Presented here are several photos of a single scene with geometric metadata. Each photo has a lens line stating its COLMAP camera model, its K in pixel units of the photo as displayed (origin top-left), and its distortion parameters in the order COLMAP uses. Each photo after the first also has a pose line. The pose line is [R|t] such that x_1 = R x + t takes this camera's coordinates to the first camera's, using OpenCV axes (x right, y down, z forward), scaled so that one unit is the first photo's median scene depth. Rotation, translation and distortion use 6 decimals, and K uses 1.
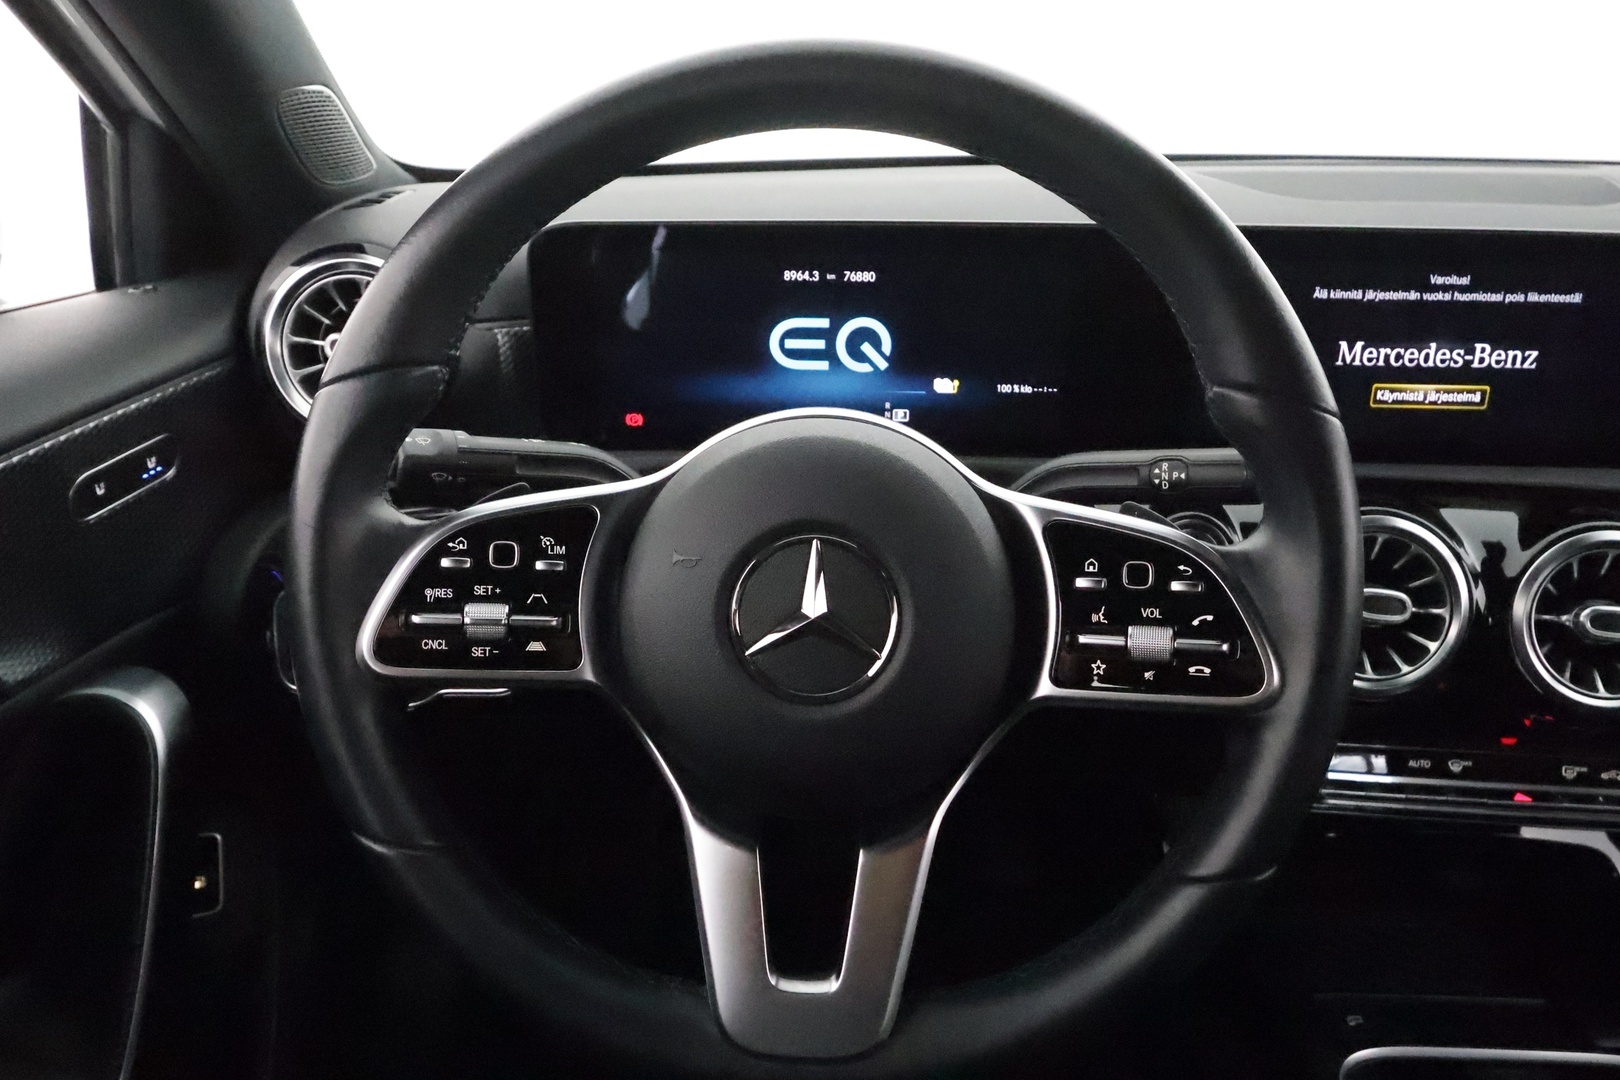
lens RADIAL K [[1232.5, 0, 802.4], [0, 1232.5, 538.3], [0, 0, 1]] dist [-0.002994, 0.002327]
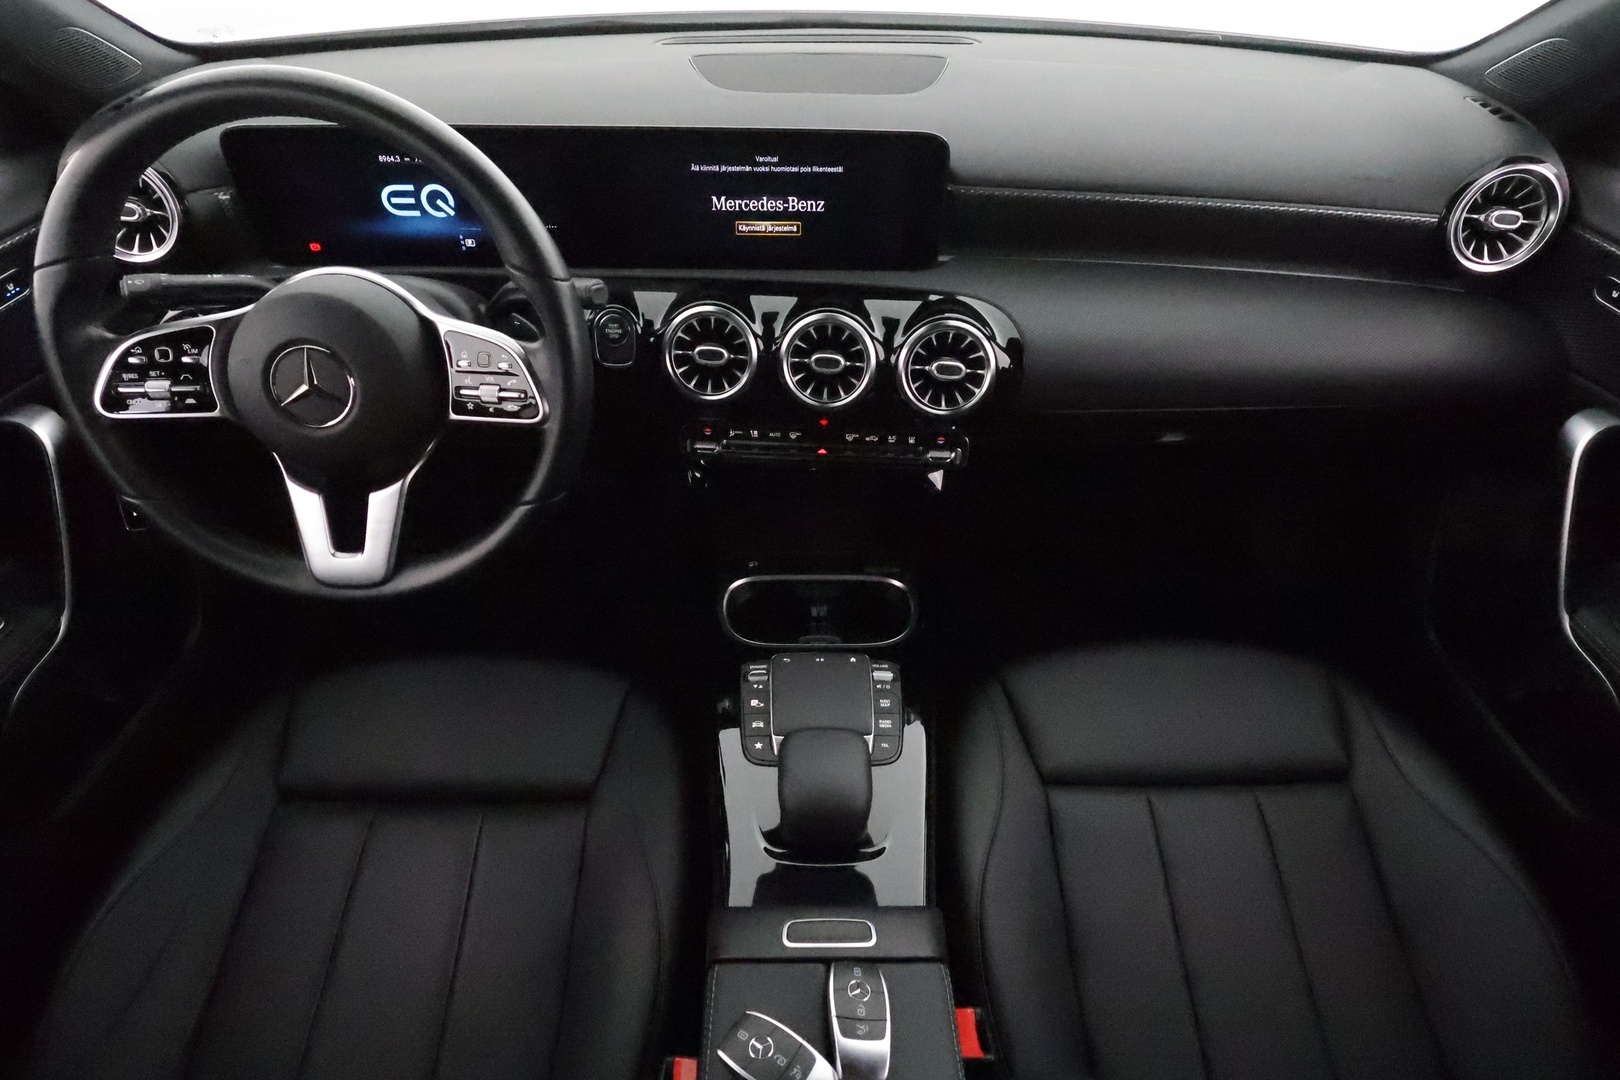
lens RADIAL K [[893.5, 0, 803.3], [0, 893.5, 542.2], [0, 0, 1]] dist [0.000537, 0.001236]
pose [[0.998650, -0.031312, 0.041439, 0.558310], [0.016220, 0.945953, 0.323899, -0.117416], [-0.049342, -0.322789, 0.945184, -0.390809]]
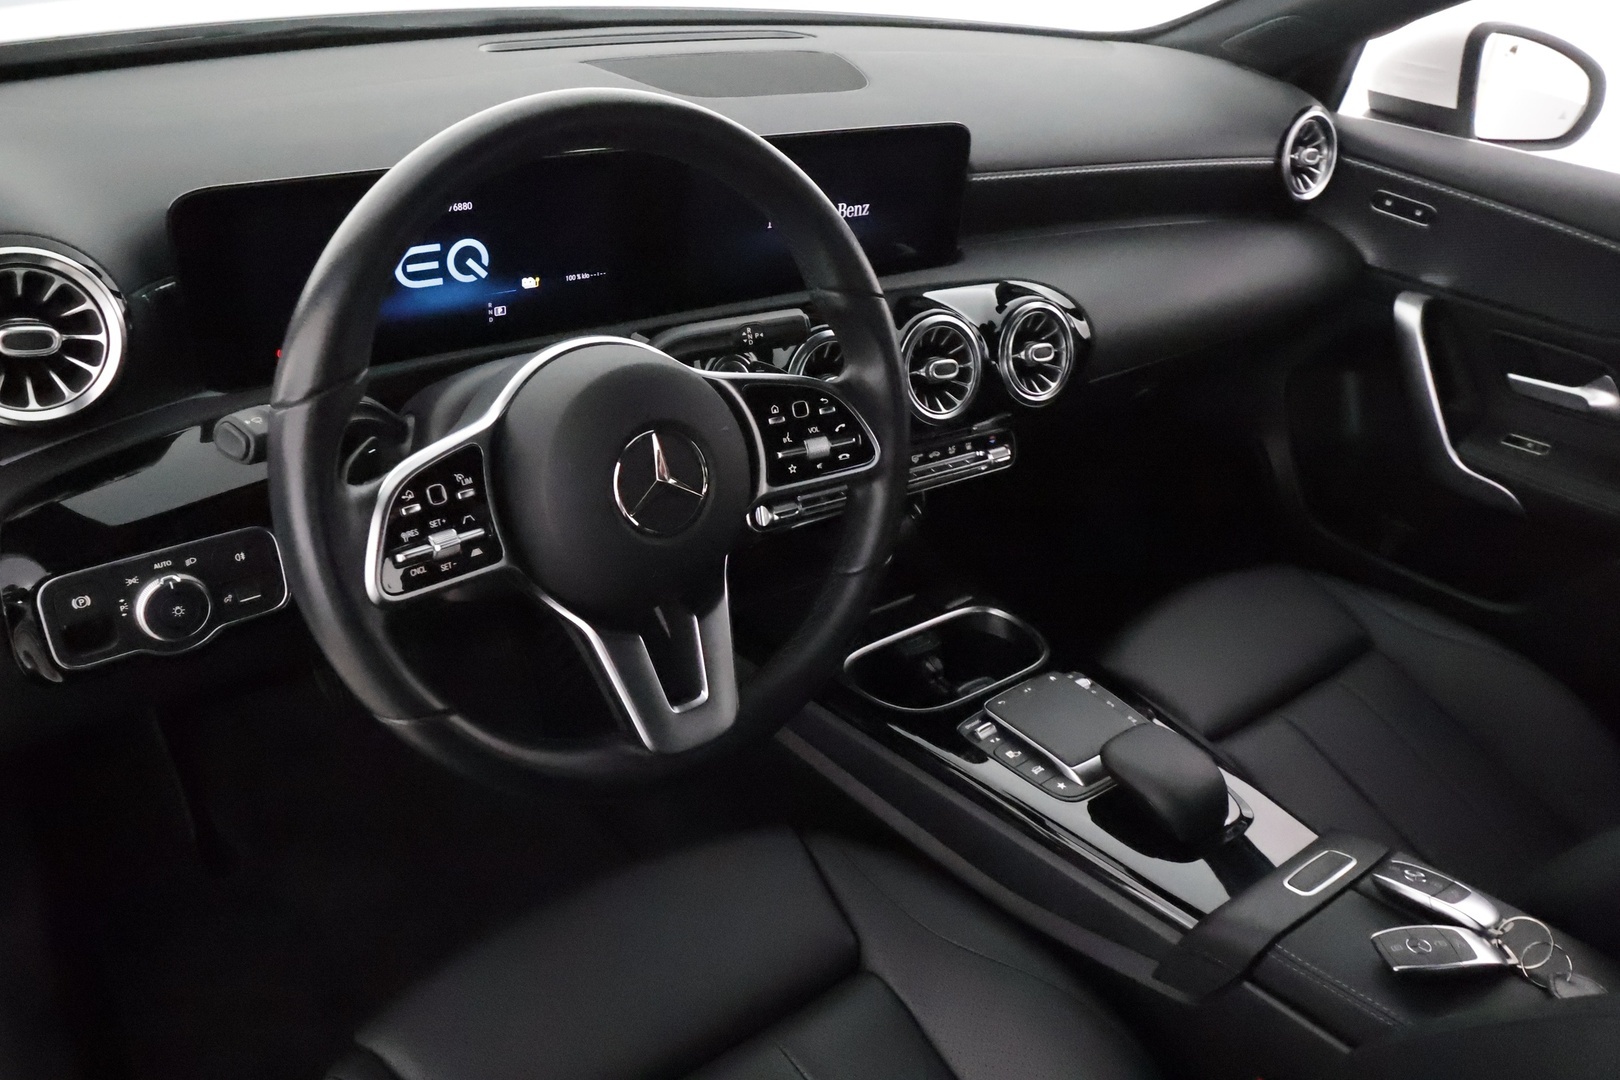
lens RADIAL K [[1293.5, 0, 821.5], [0, 1293.5, 535.9], [0, 0, 1]] dist [0.001890, -0.002666]
pose [[0.747582, -0.274854, 0.604630, -0.629705], [0.153242, 0.957172, 0.245640, -0.179806], [-0.646250, -0.090981, 0.757683, -0.282100]]
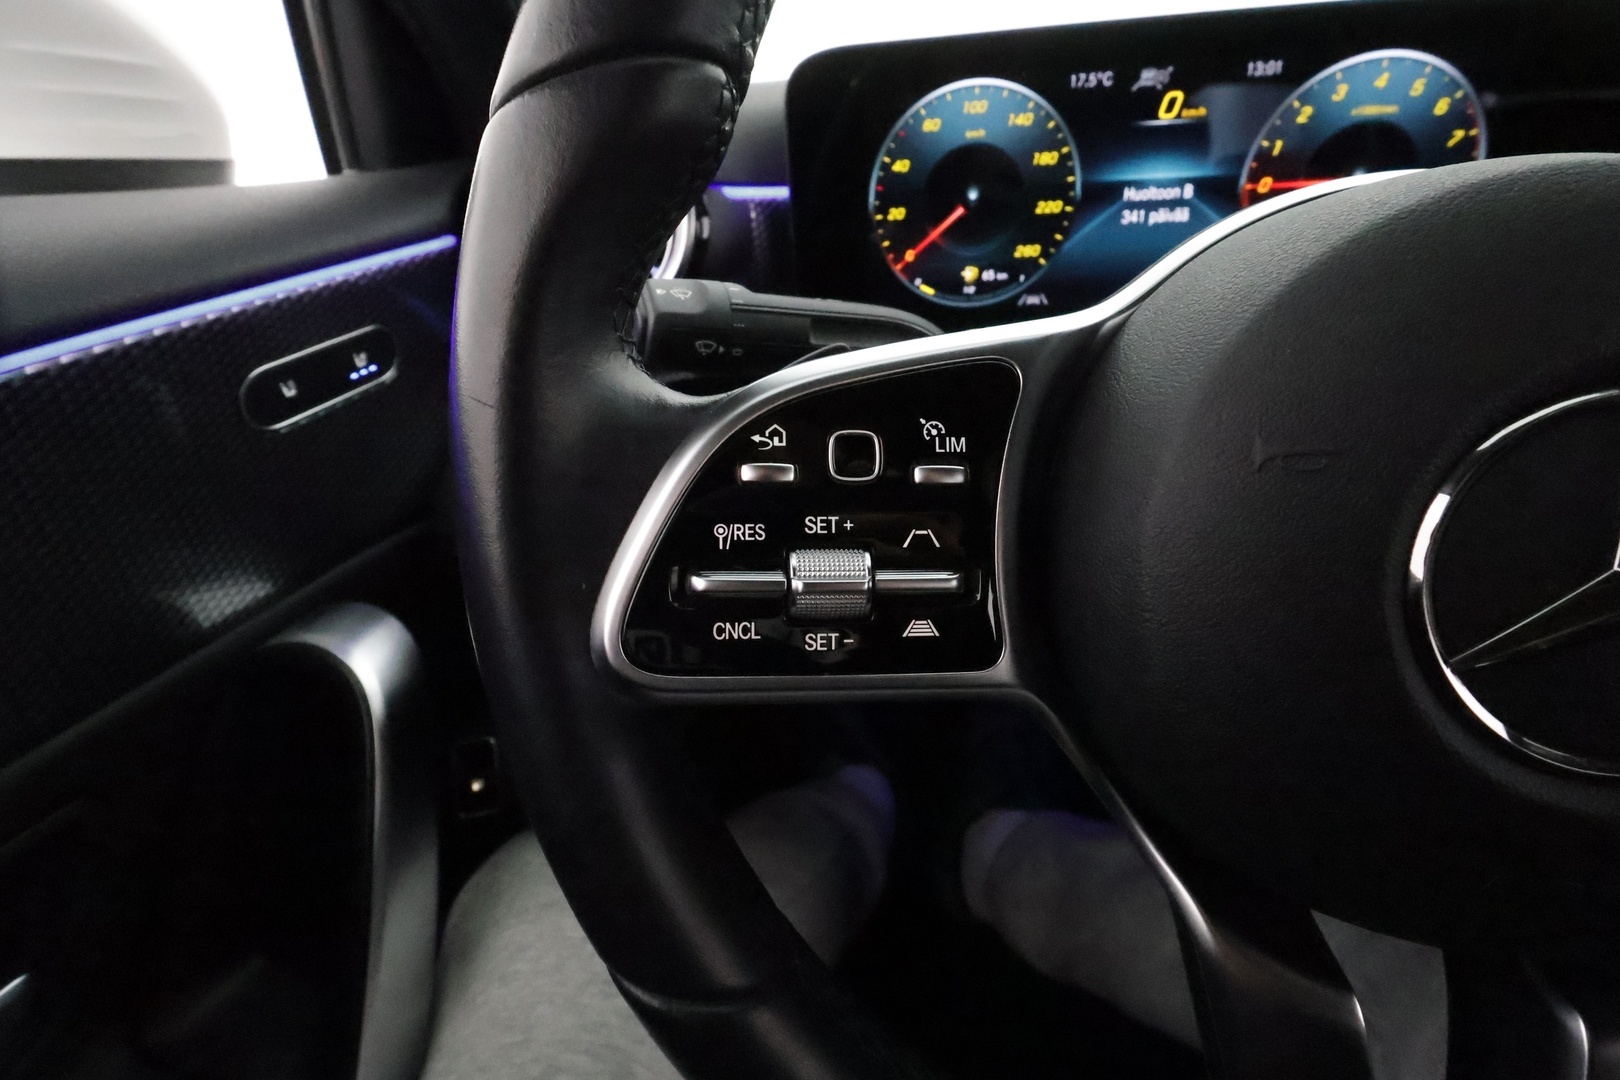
lens RADIAL K [[744.6, 0, 813.2], [0, 744.6, 533.7], [0, 0, 1]] dist [0.012788, 0.001591]
pose [[0.995358, -0.012734, -0.095392, -0.181060], [0.023090, 0.993855, 0.108258, 0.009132], [0.093427, -0.109958, 0.989535, 0.535042]]
